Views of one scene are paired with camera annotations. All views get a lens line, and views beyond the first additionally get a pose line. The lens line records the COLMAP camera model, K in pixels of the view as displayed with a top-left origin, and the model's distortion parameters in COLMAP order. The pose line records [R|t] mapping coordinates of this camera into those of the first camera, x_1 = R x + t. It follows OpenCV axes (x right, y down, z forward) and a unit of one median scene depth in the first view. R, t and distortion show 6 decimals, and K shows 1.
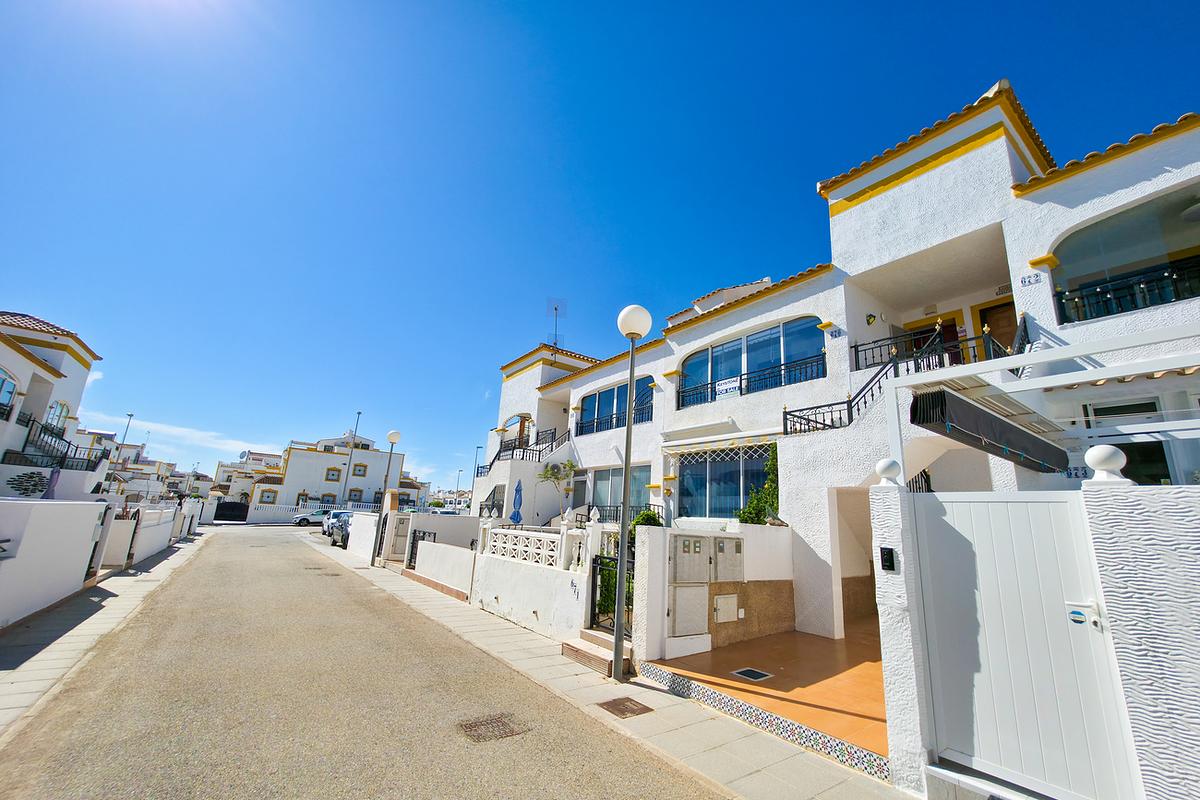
lens RADIAL K [[476.1, 0, 601.0], [0, 476.1, 404.4], [0, 0, 1]] dist [0.000377, 0.000383]
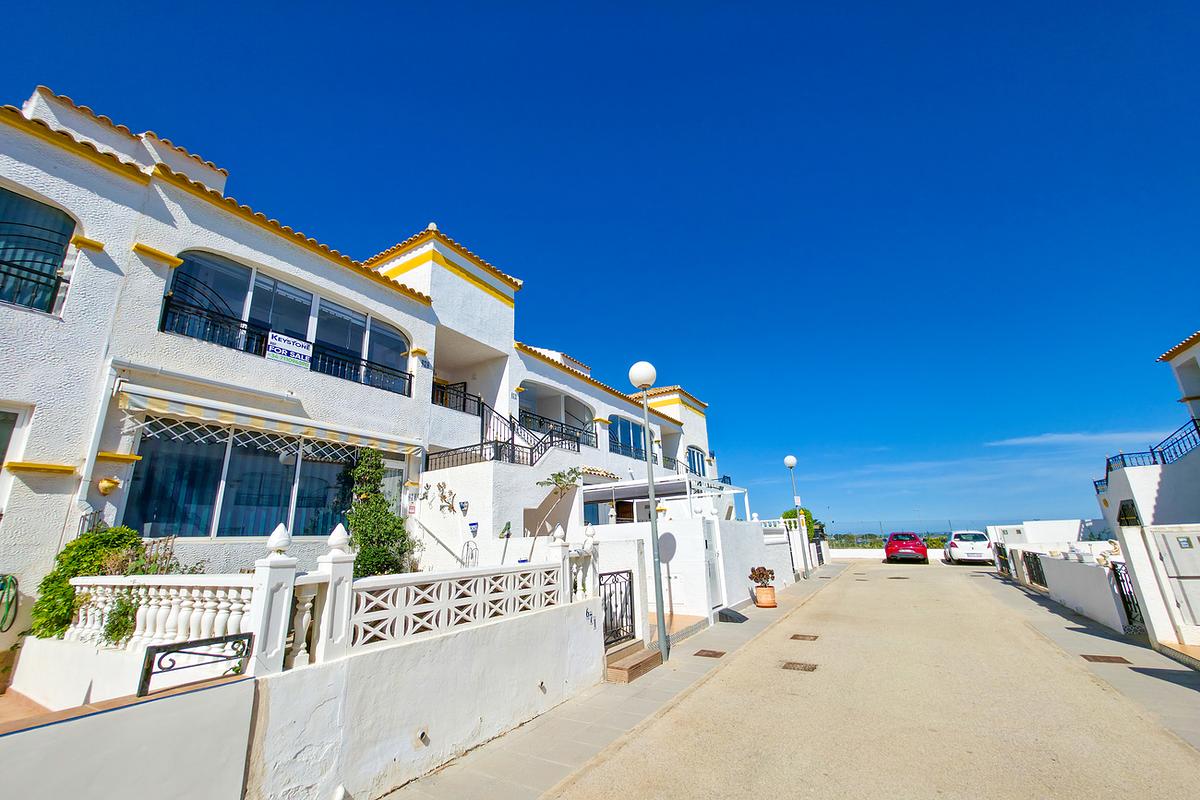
lens RADIAL K [[476.1, 0, 603.7], [0, 476.1, 399.5], [0, 0, 1]] dist [0.000377, 0.000383]
pose [[-0.389819, 0.227205, 0.892423, -0.545075], [-0.203333, 0.923932, -0.324045, 0.173409], [-0.898163, -0.307778, -0.313968, 0.805293]]
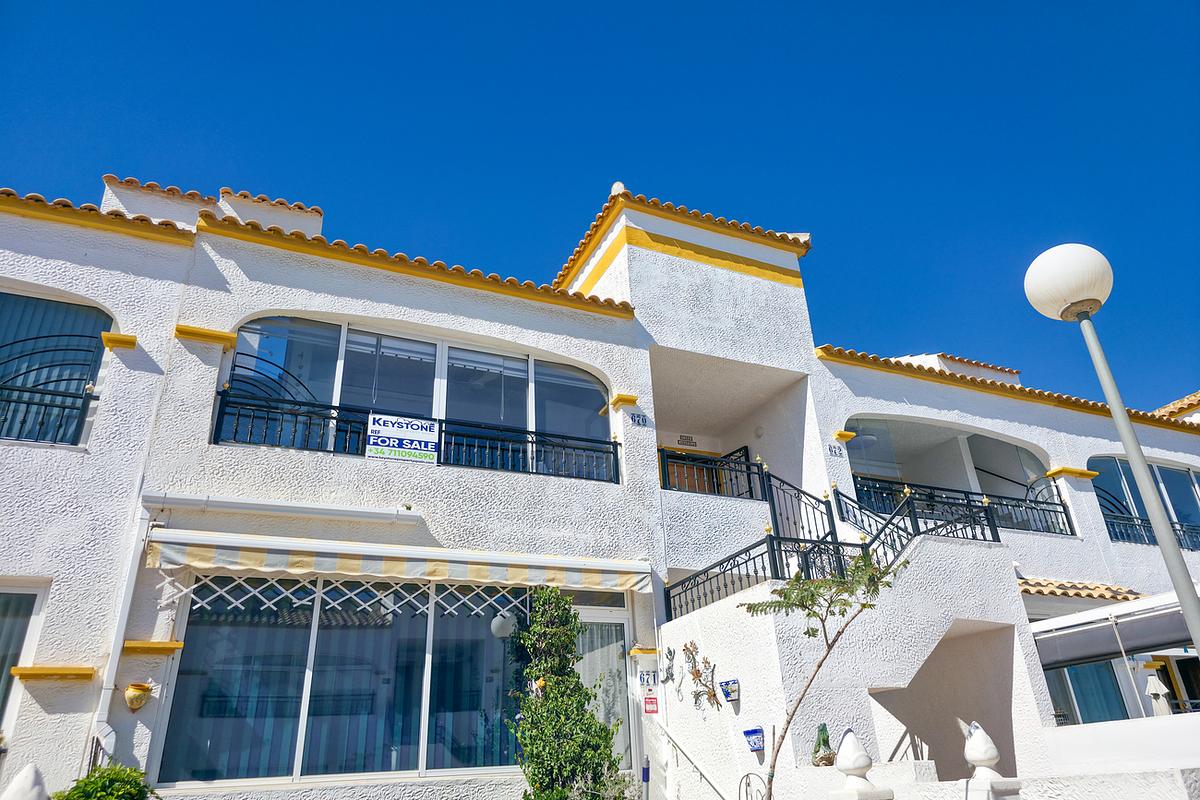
lens RADIAL K [[773.8, 0, 620.6], [0, 773.8, 392.5], [0, 0, 1]] dist [0.039495, -0.016319]
pose [[0.196013, 0.377352, 0.905088, -0.348163], [-0.177570, 0.921393, -0.345694, 0.138123], [-0.964390, -0.092955, 0.247612, 0.664779]]
